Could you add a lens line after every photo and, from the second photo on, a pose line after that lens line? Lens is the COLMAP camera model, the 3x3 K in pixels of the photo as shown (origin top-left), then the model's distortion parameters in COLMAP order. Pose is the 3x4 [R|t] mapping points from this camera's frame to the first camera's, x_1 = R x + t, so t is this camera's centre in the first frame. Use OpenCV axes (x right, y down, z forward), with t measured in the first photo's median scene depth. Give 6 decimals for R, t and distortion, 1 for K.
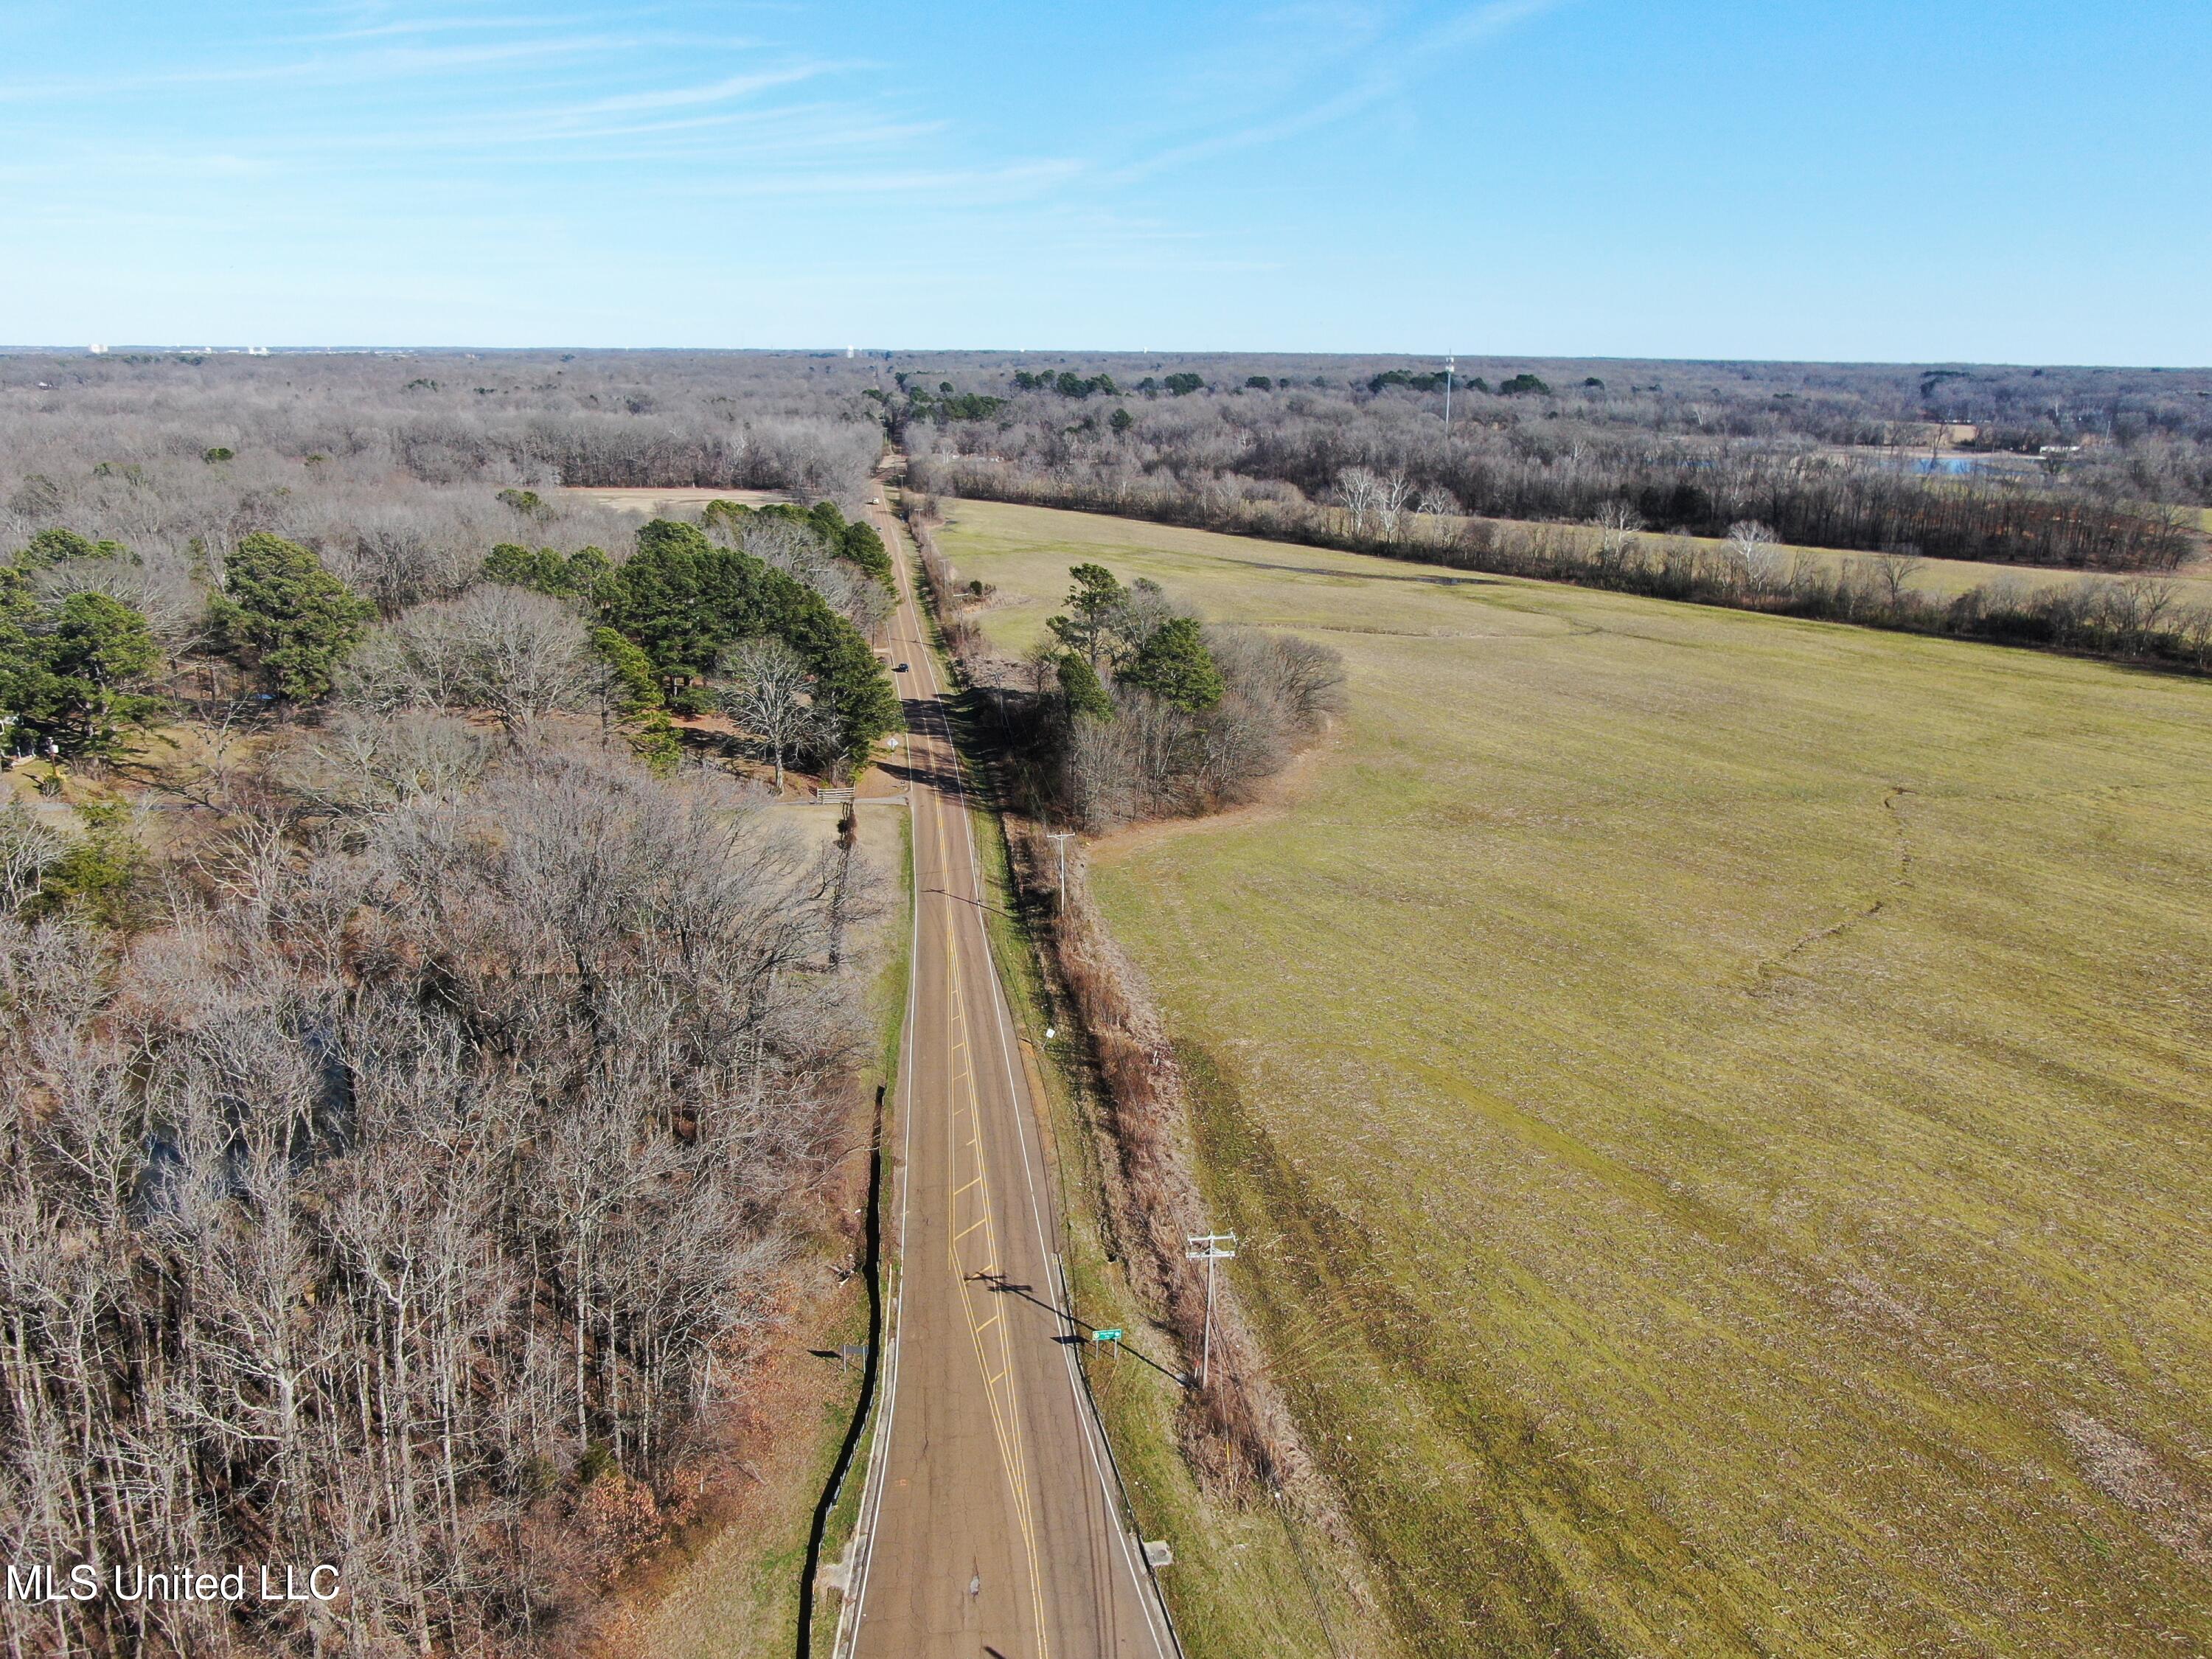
lens RADIAL K [[1712.7, 0, 1183.2], [0, 1712.7, 709.5], [0, 0, 1]] dist [-0.032995, 0.013353]
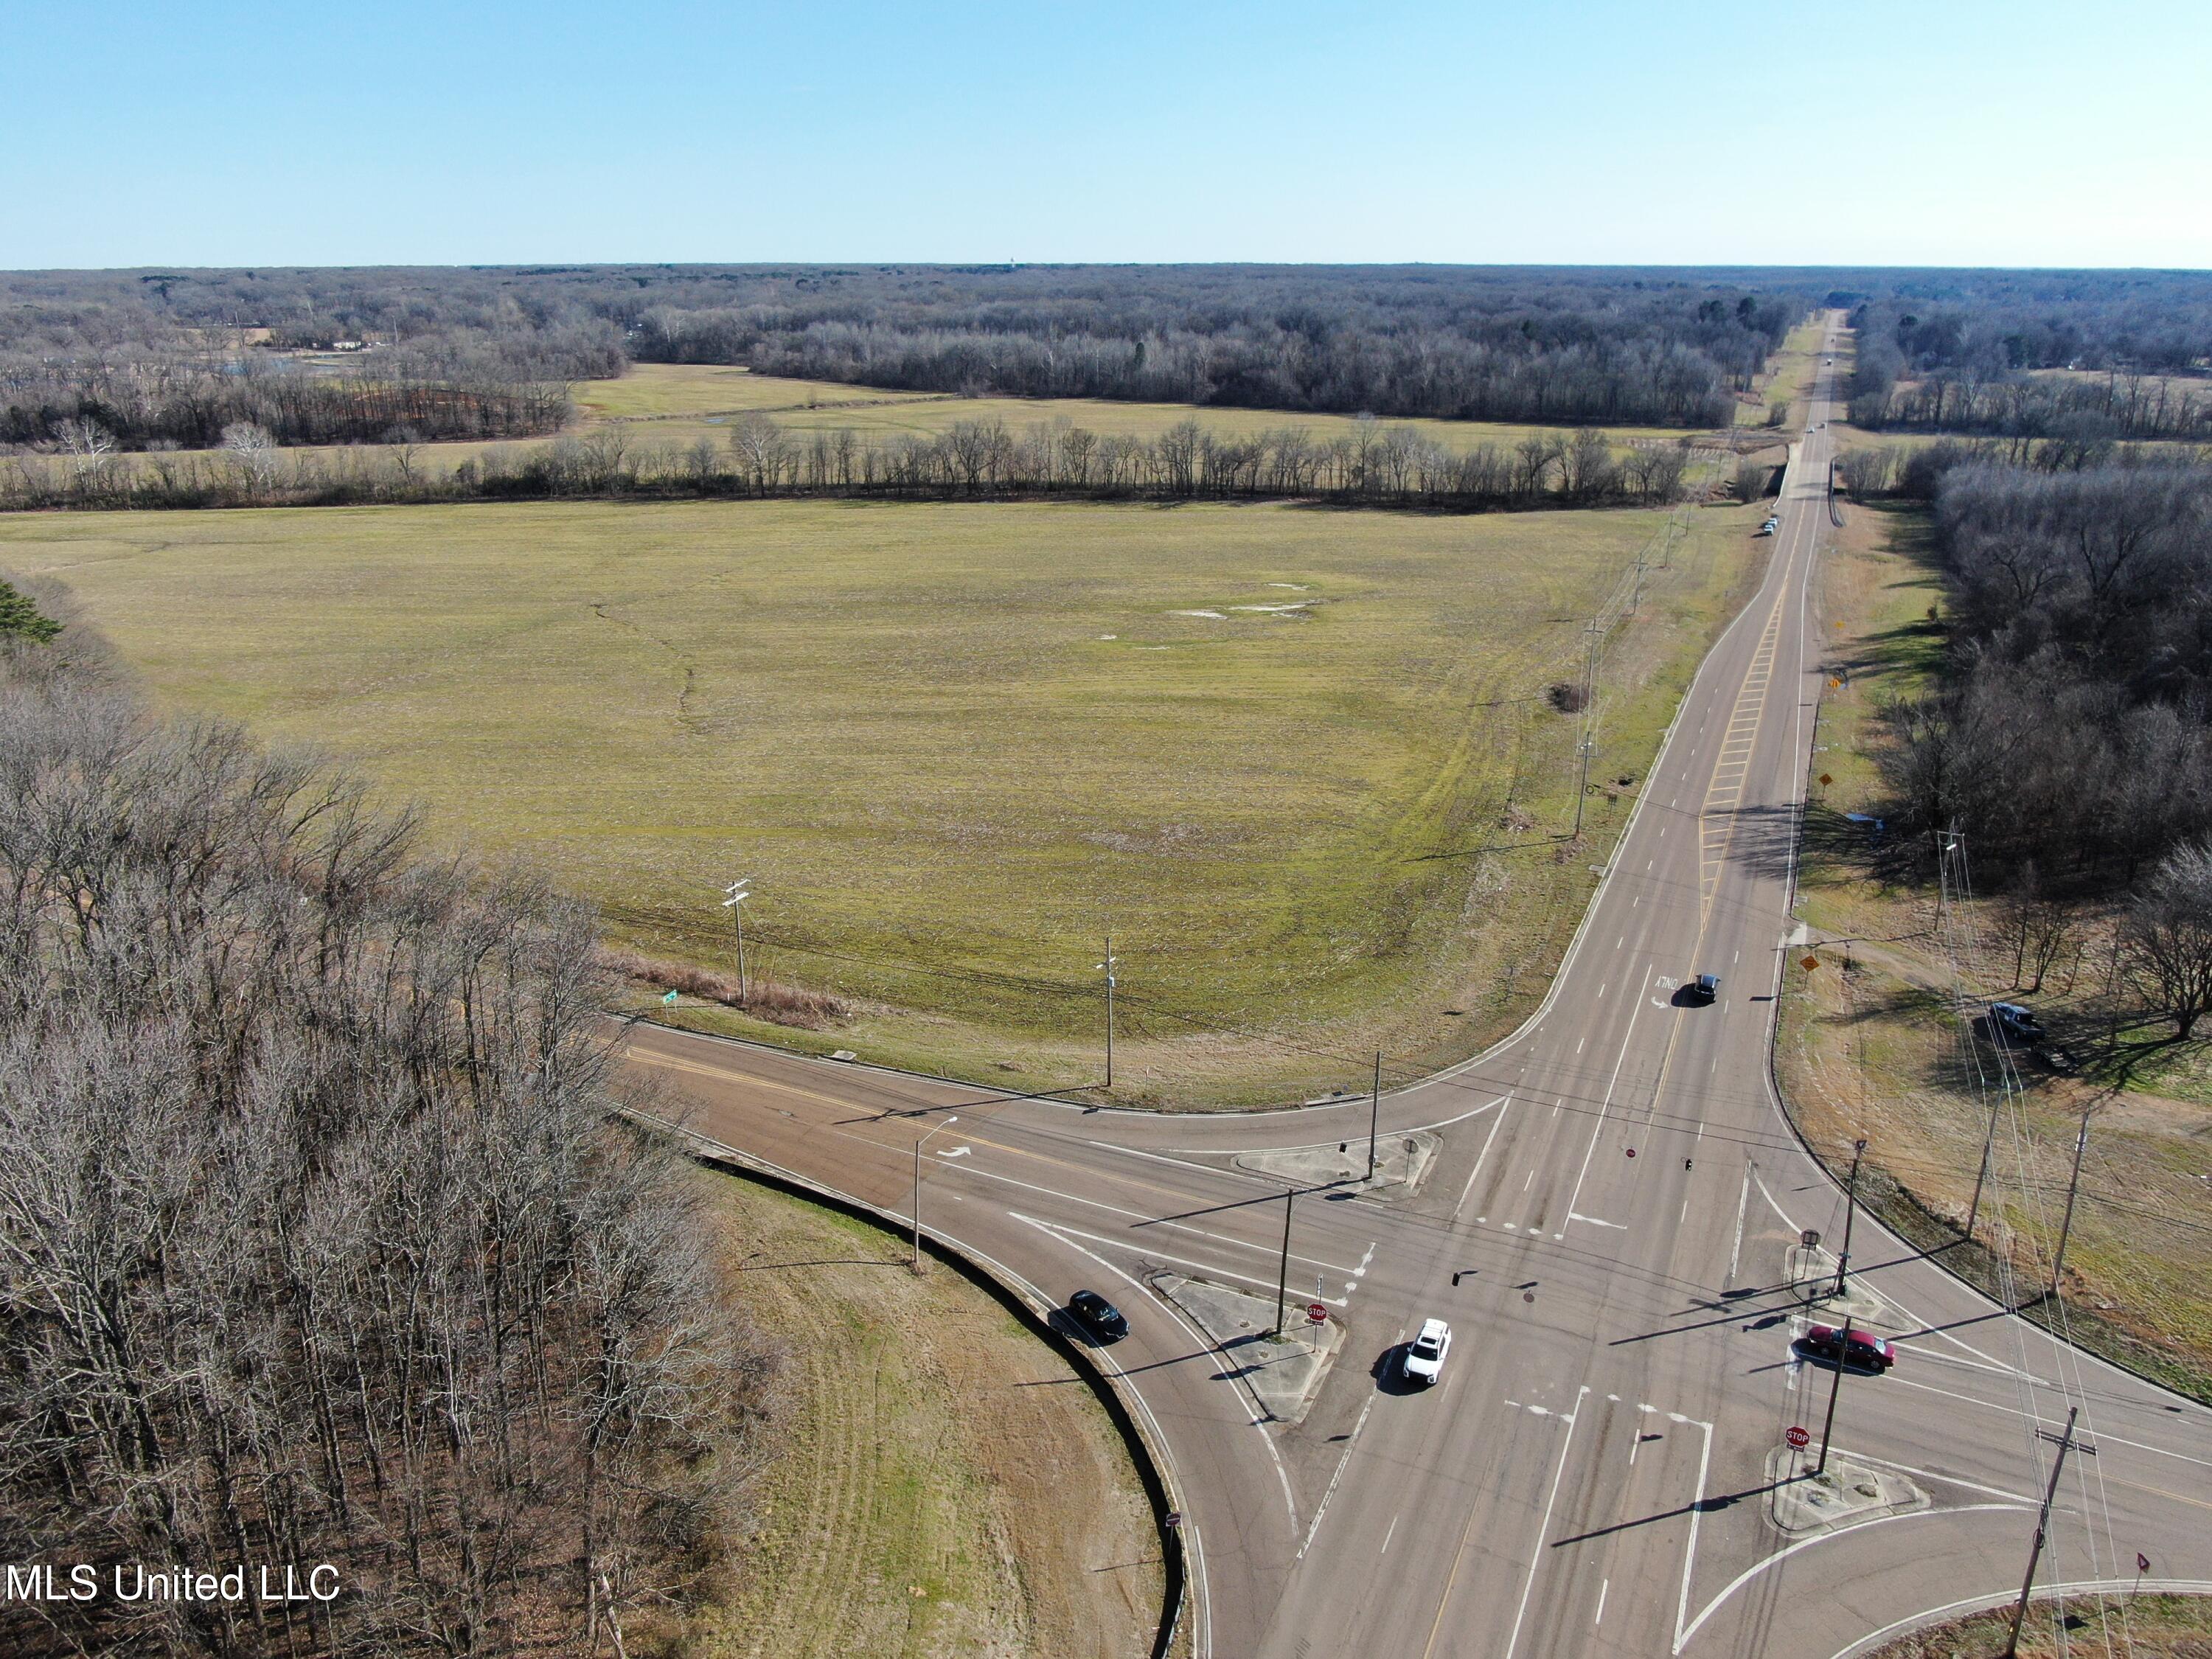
lens RADIAL K [[1726.3, 0, 1143.7], [0, 1726.3, 695.2], [0, 0, 1]] dist [-0.031029, 0.007511]
pose [[0.507535, -0.226687, 0.831277, -0.331788], [0.187626, 0.970696, 0.150151, -0.003104], [-0.840954, 0.079762, 0.535195, -0.030297]]
